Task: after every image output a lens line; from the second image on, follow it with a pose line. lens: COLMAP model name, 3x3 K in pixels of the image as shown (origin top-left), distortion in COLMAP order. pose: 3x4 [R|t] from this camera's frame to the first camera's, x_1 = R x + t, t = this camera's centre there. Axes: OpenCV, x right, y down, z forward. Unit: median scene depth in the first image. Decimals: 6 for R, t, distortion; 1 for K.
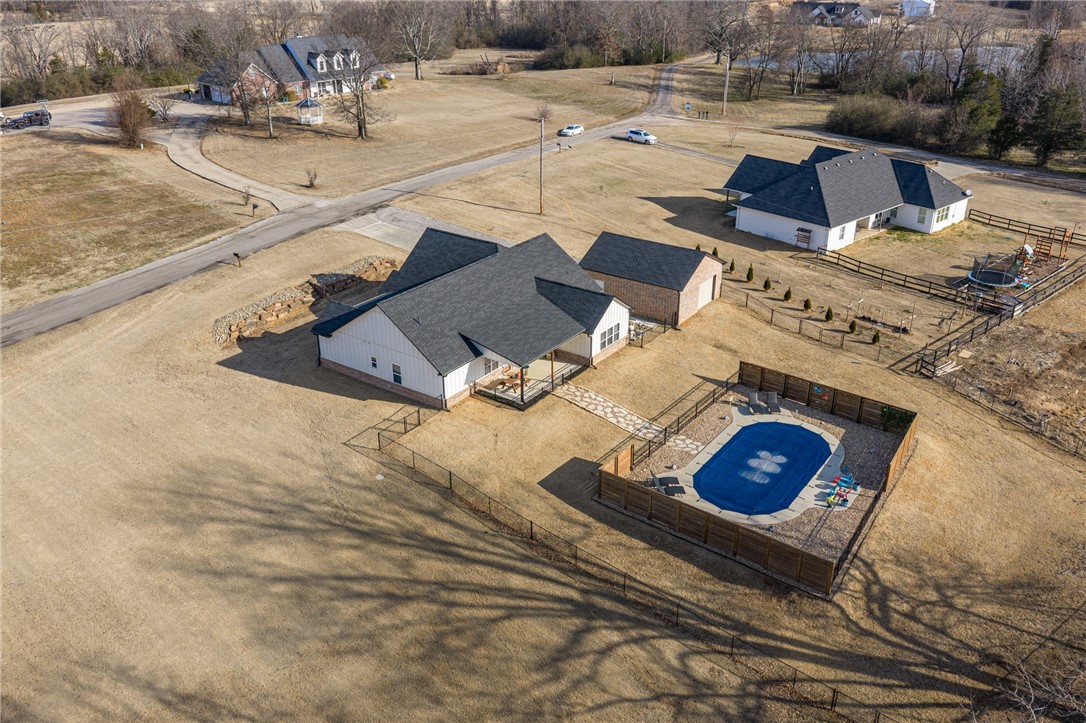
lens RADIAL K [[882.3, 0, 543.0], [0, 882.3, 361.9], [0, 0, 1]] dist [-0.001569, -0.009700]
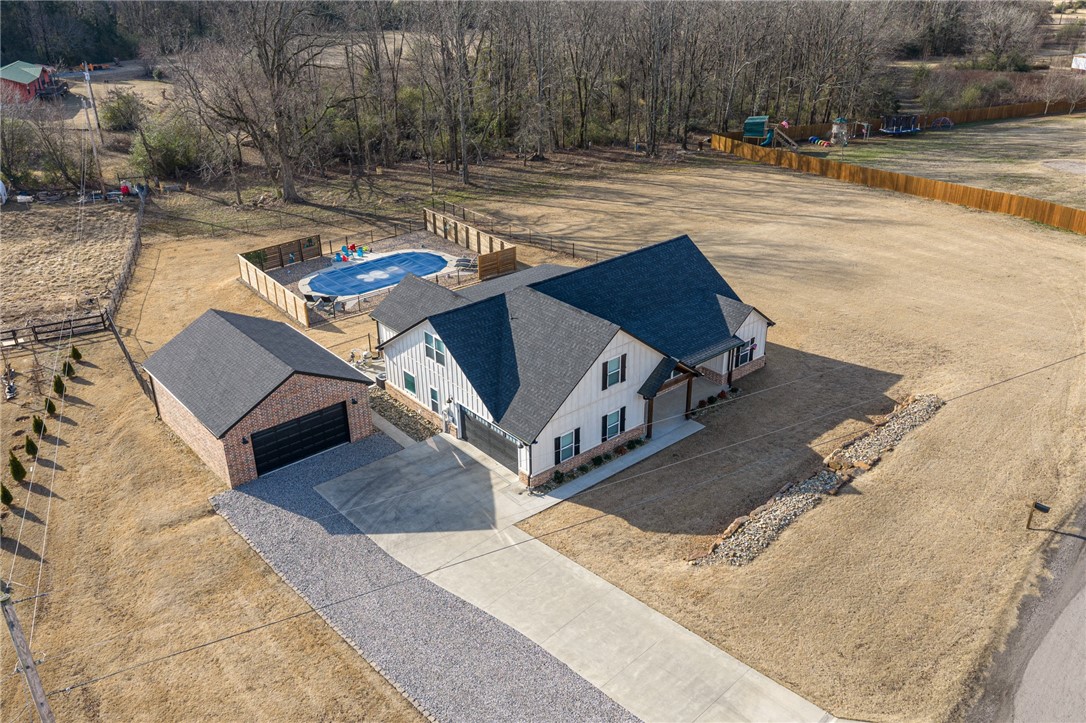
lens RADIAL K [[894.4, 0, 545.6], [0, 894.4, 361.2], [0, 0, 1]] dist [0.029588, -0.045770]
pose [[-0.973332, -0.084880, 0.213119, -0.236716], [0.114413, 0.625612, 0.771699, -0.671046], [-0.198832, 0.775503, -0.599217, 1.561360]]
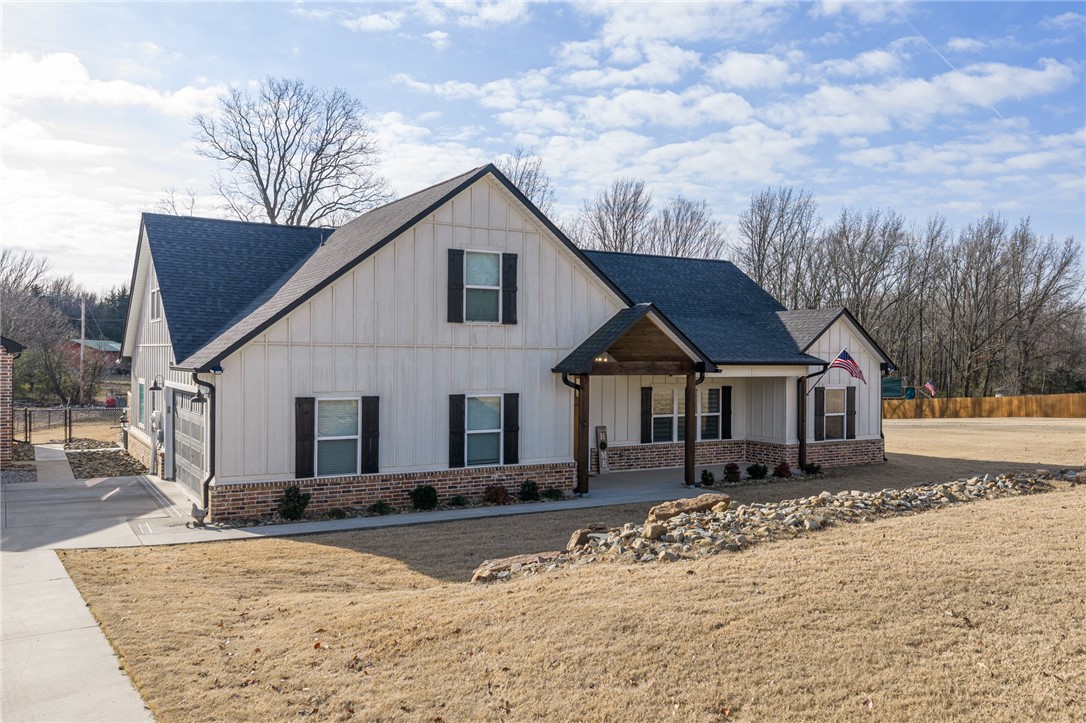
lens RADIAL K [[893.4, 0, 545.3], [0, 893.4, 363.3], [0, 0, 1]] dist [0.018778, -0.010696]
pose [[-0.920291, -0.002199, 0.391228, -0.275301], [0.167299, 0.901734, 0.398607, -0.226825], [-0.353660, 0.432287, -0.829490, 1.394640]]
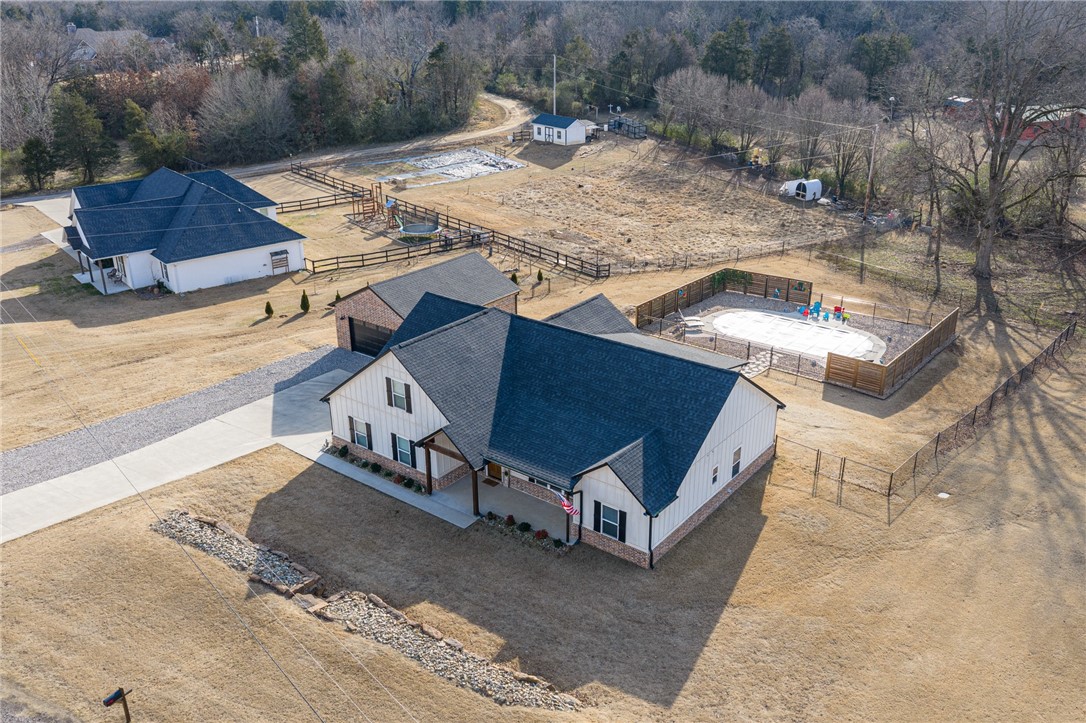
lens RADIAL K [[894.8, 0, 546.5], [0, 894.8, 359.1], [0, 0, 1]] dist [0.039390, -0.098103]
pose [[0.026527, -0.375346, 0.926505, -0.745283], [0.435078, 0.838779, 0.327349, -0.329076], [-0.900002, 0.394418, 0.185555, 0.919005]]
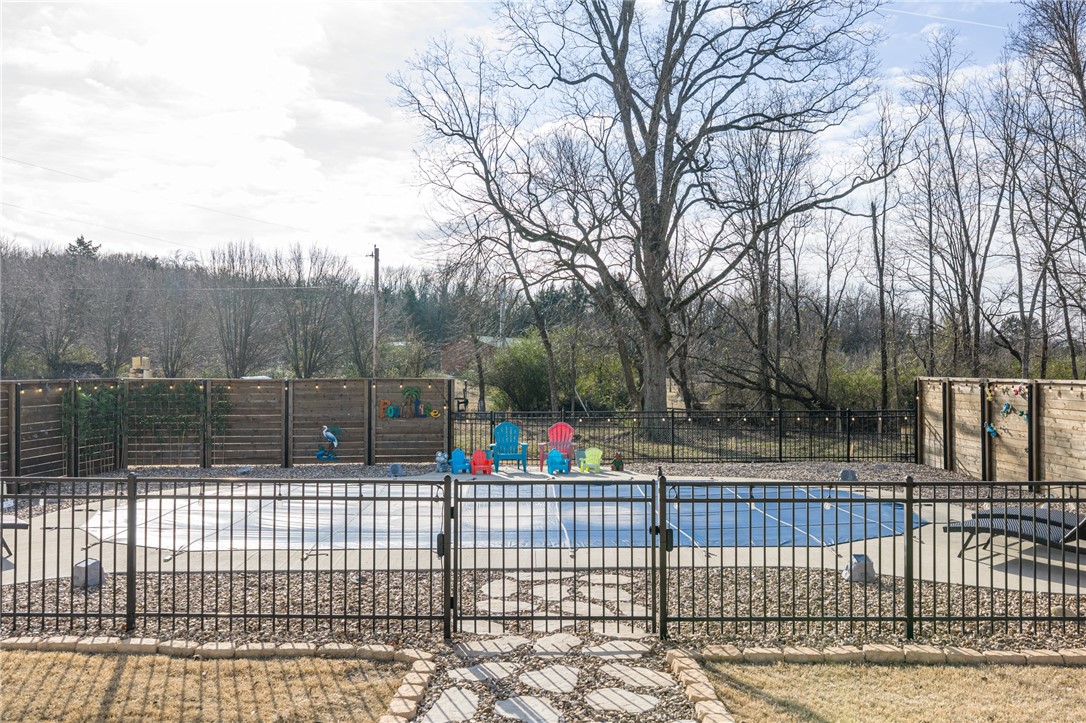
lens RADIAL K [[897.3, 0, 548.7], [0, 897.3, 366.1], [0, 0, 1]] dist [0.011365, -0.005563]
pose [[-0.605663, 0.010994, 0.795645, 0.041159], [0.346375, 0.903844, 0.251179, 0.020408], [-0.716378, 0.427721, -0.551233, 0.939444]]
